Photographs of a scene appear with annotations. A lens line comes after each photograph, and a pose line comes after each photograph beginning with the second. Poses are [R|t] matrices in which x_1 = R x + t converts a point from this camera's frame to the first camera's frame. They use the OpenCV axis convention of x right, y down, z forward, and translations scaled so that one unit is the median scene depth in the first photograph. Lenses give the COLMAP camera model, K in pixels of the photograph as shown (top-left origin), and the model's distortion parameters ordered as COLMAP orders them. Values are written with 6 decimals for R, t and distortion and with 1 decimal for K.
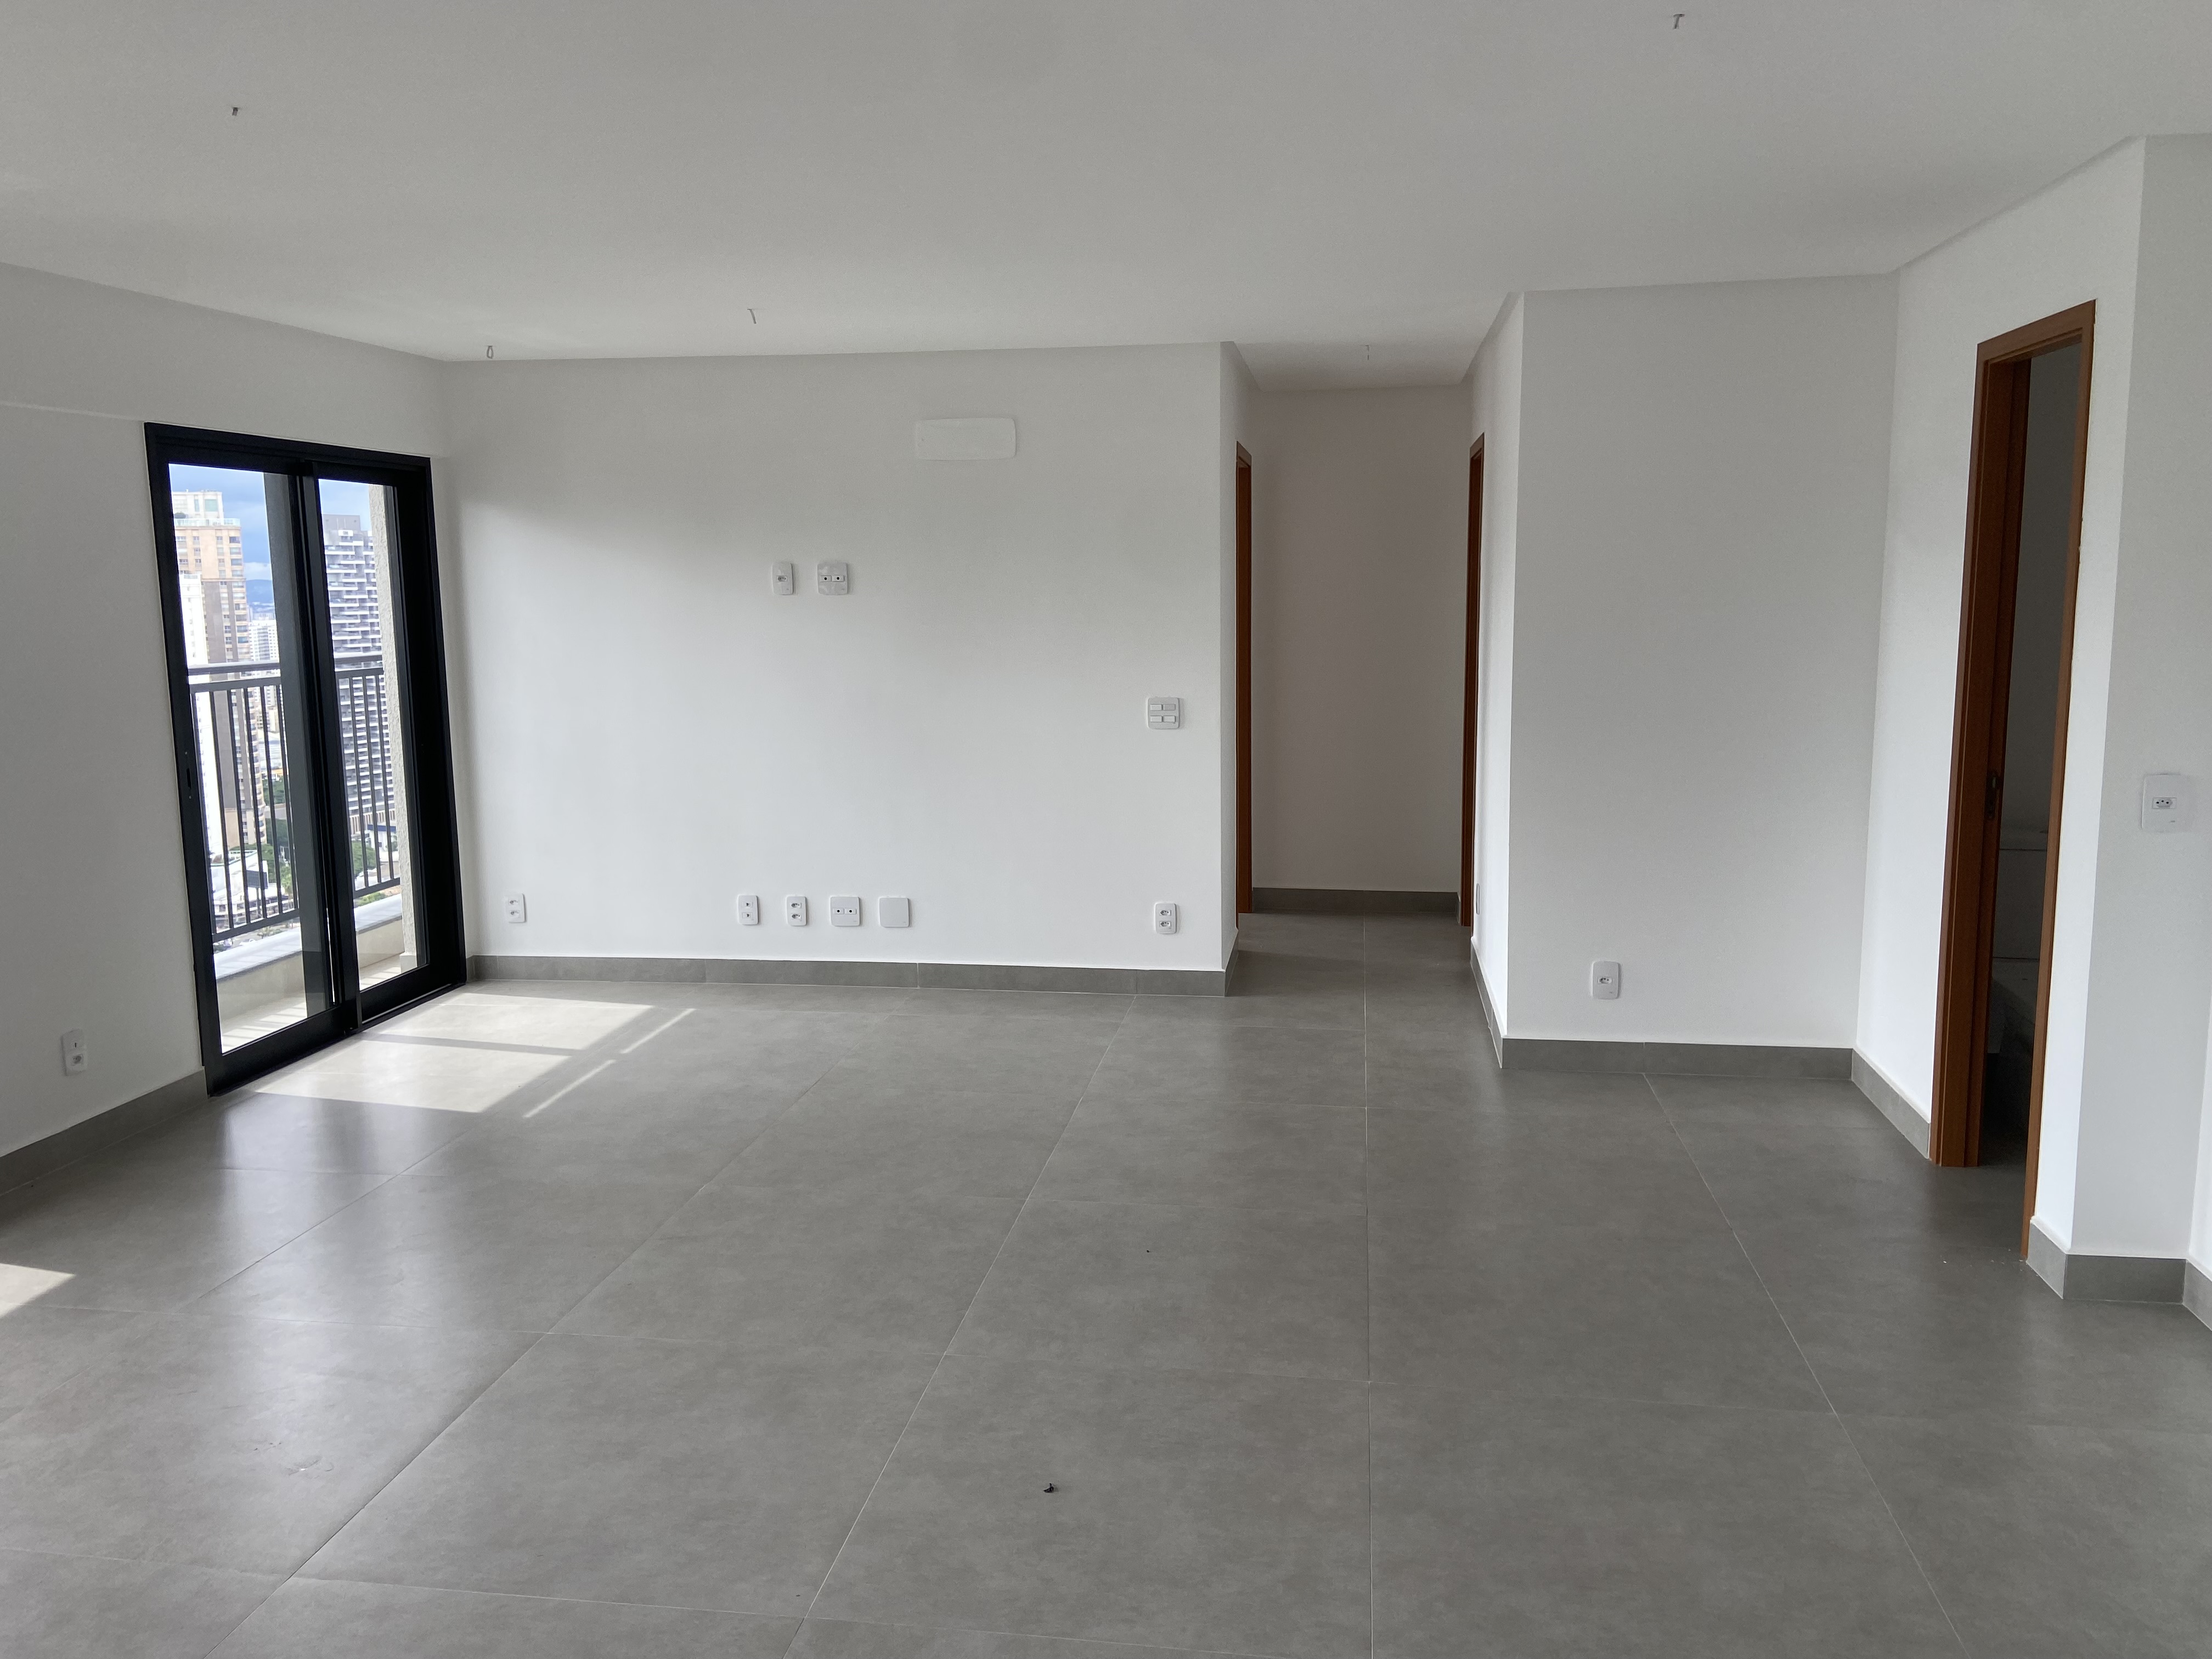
lens RADIAL K [[1722.3, 0, 1106.0], [0, 1722.3, 829.5], [0, 0, 1]] dist [-0.000392, -0.006834]
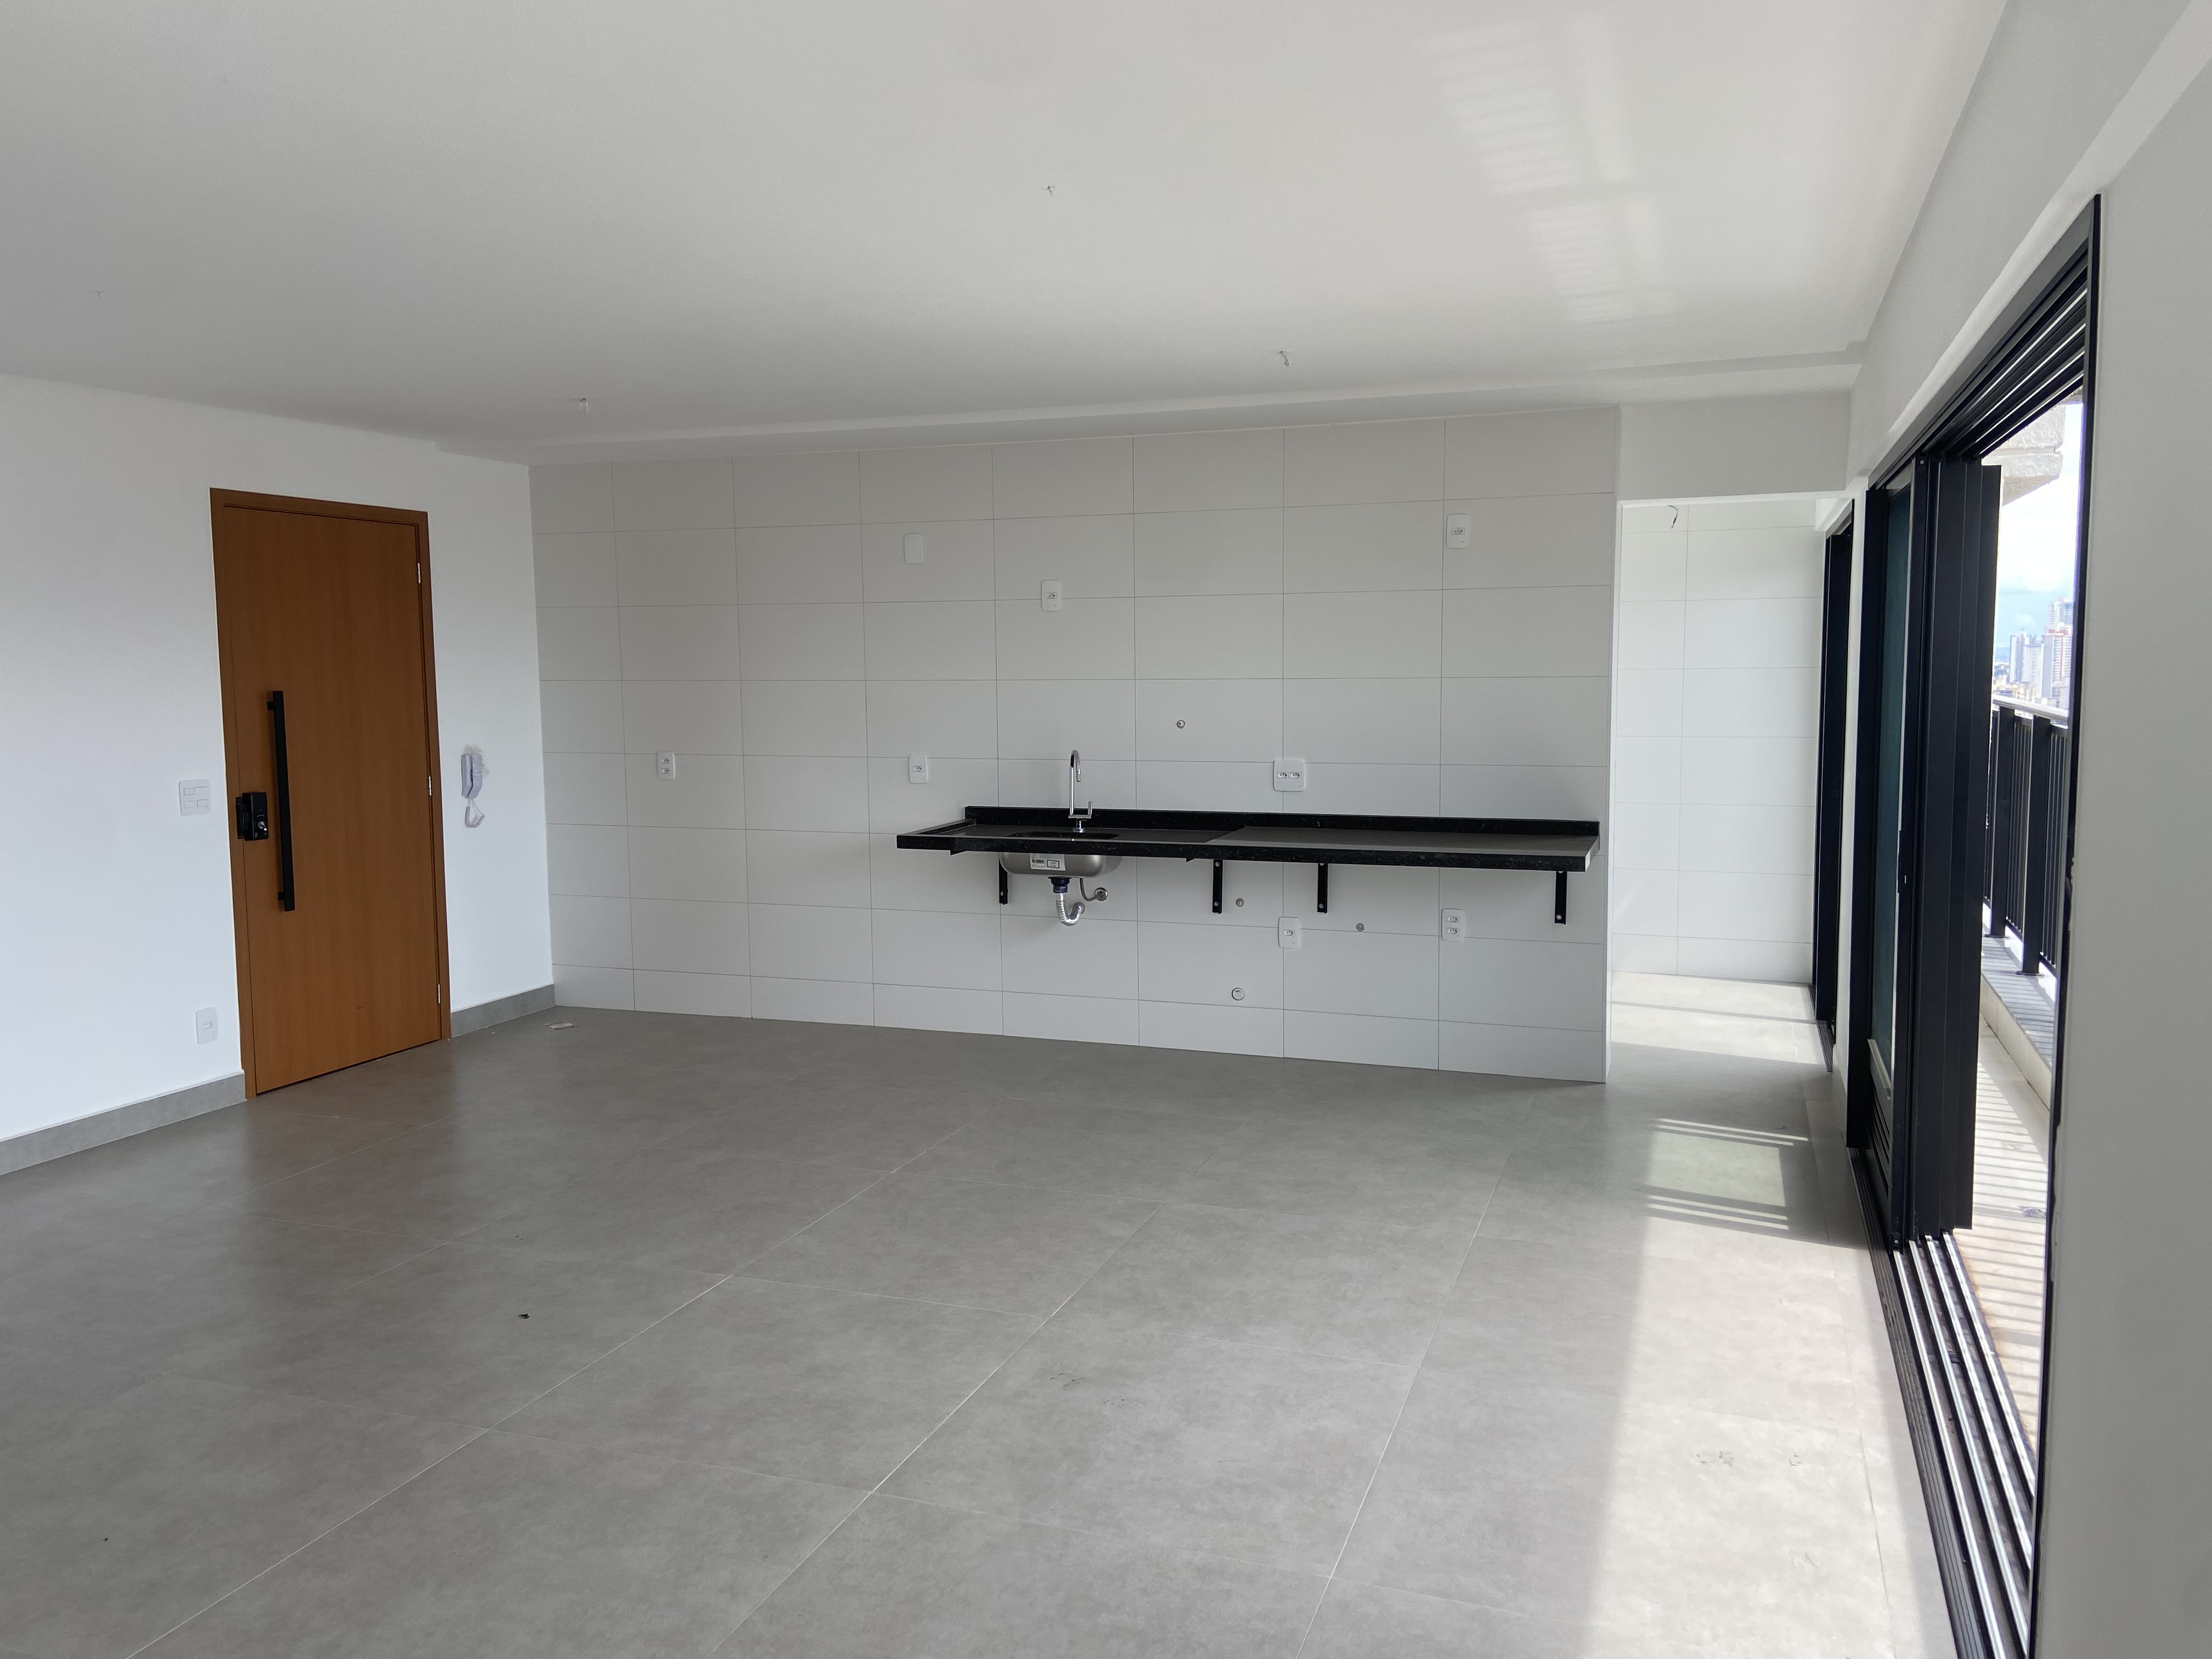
lens RADIAL K [[1722.3, 0, 1106.0], [0, 1722.3, 829.5], [0, 0, 1]] dist [-0.000392, -0.006834]
pose [[-0.980142, -0.003599, 0.198263, -0.675749], [0.046774, 0.967426, 0.248797, -0.272494], [-0.192700, 0.253130, -0.948046, 1.896184]]
